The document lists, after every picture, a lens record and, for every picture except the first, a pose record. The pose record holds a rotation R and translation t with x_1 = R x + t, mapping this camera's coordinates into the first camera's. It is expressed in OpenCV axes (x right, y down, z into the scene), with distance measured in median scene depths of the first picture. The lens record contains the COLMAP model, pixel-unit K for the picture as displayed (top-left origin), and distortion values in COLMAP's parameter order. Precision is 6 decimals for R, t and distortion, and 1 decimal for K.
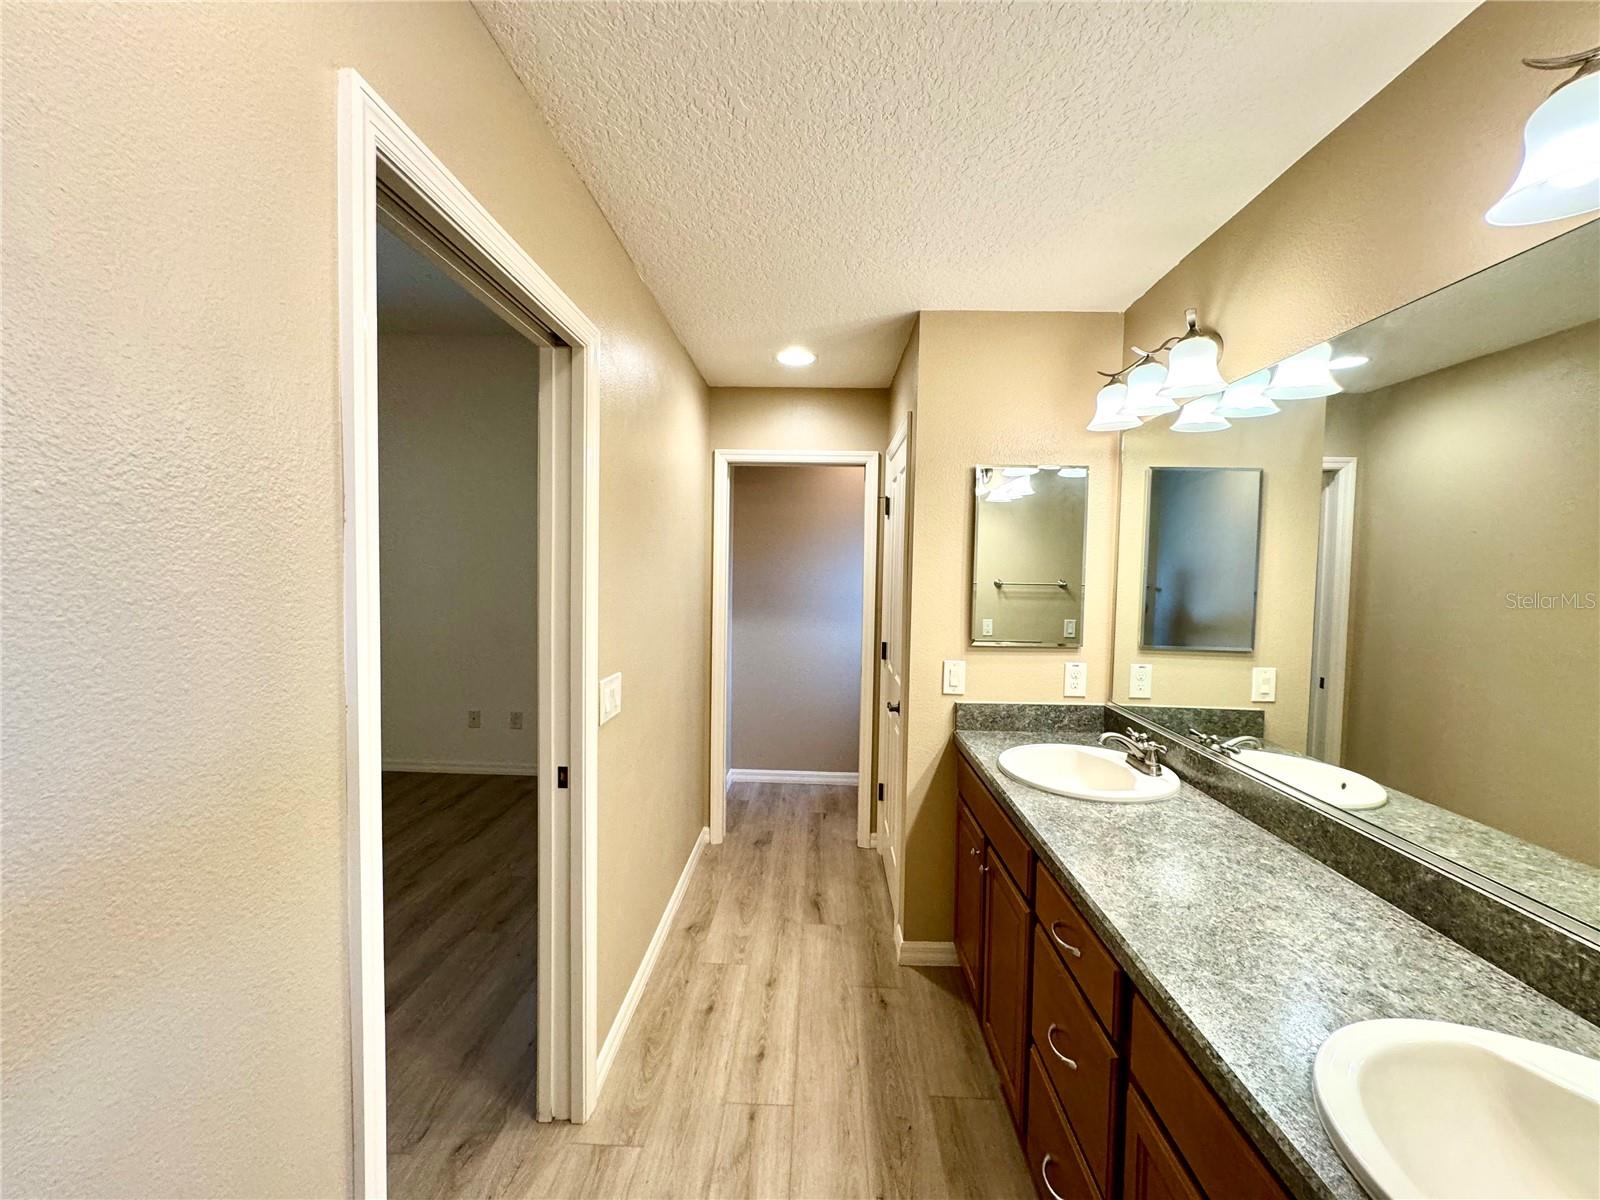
lens RADIAL K [[643.1, 0, 789.6], [0, 643.1, 595.6], [0, 0, 1]] dist [-0.002125, -0.000139]
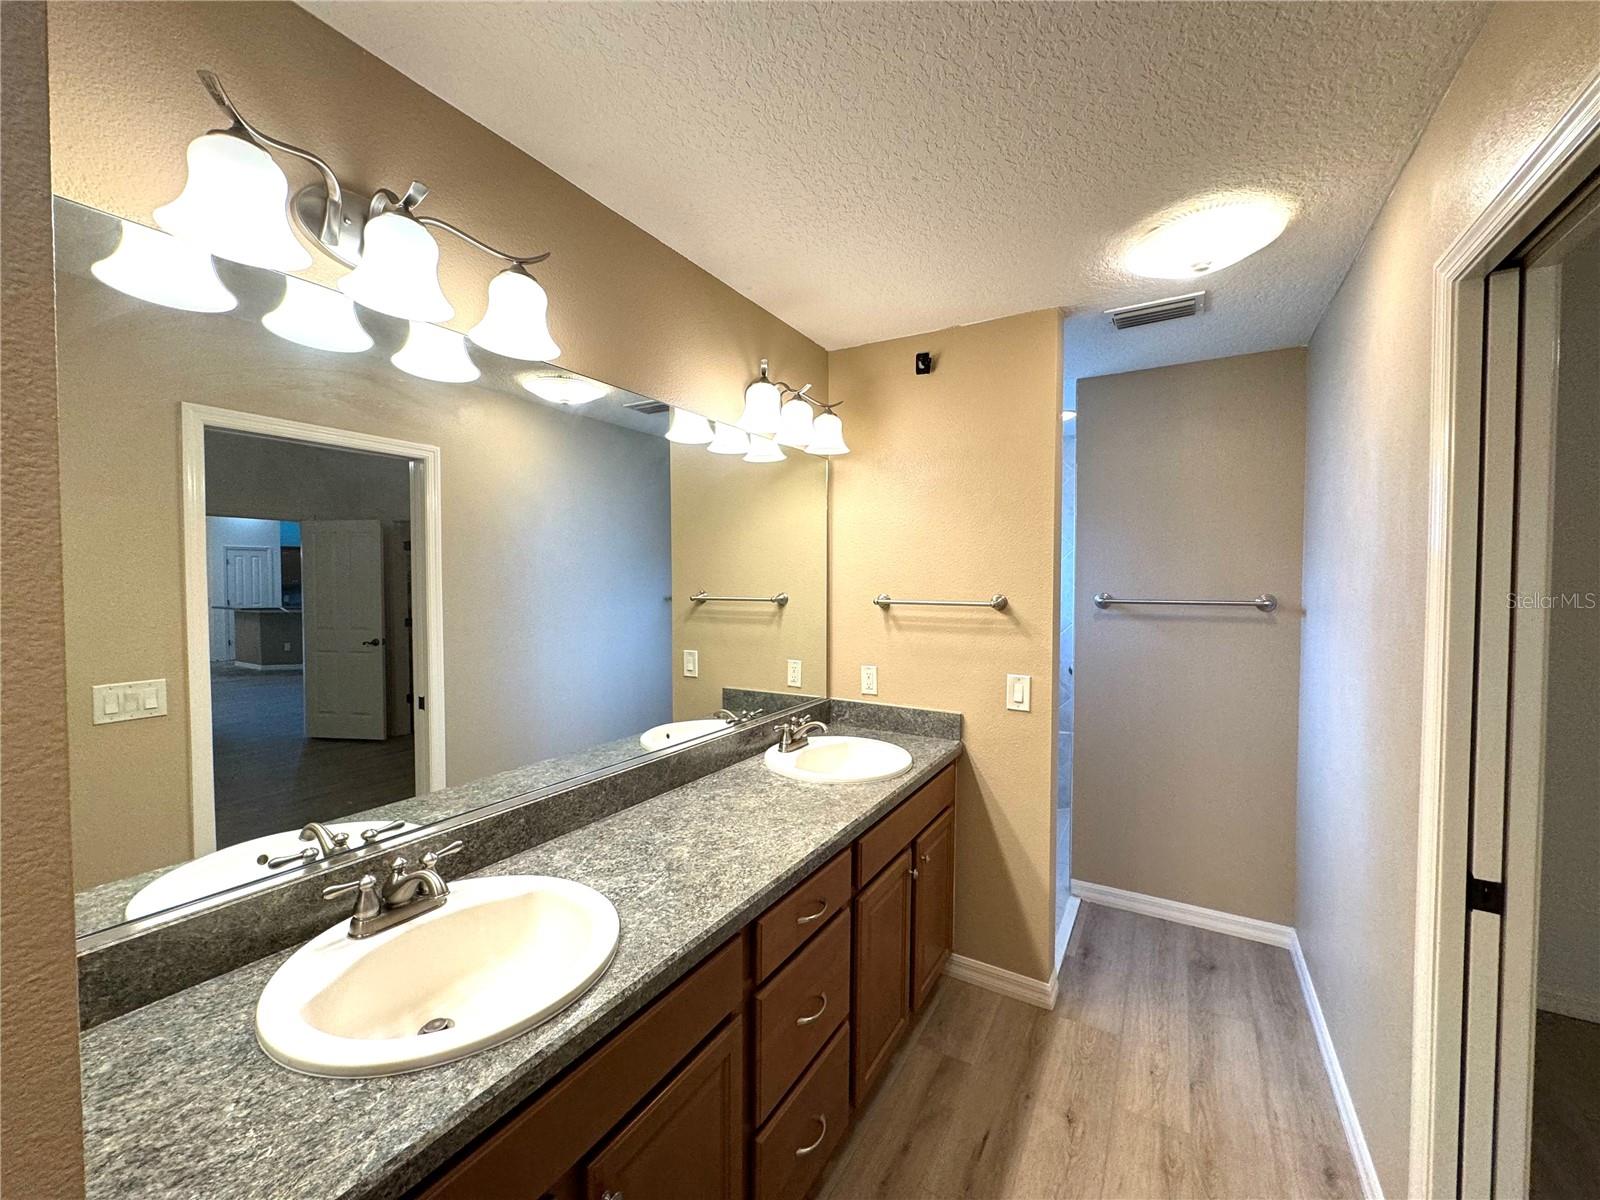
lens RADIAL K [[643.1, 0, 789.6], [0, 643.1, 595.6], [0, 0, 1]] dist [-0.002125, -0.000139]
pose [[-0.875608, -0.032819, 0.481906, -0.050295], [0.006348, 0.996821, 0.079419, -0.093831], [-0.482981, 0.072599, -0.872616, 1.746001]]
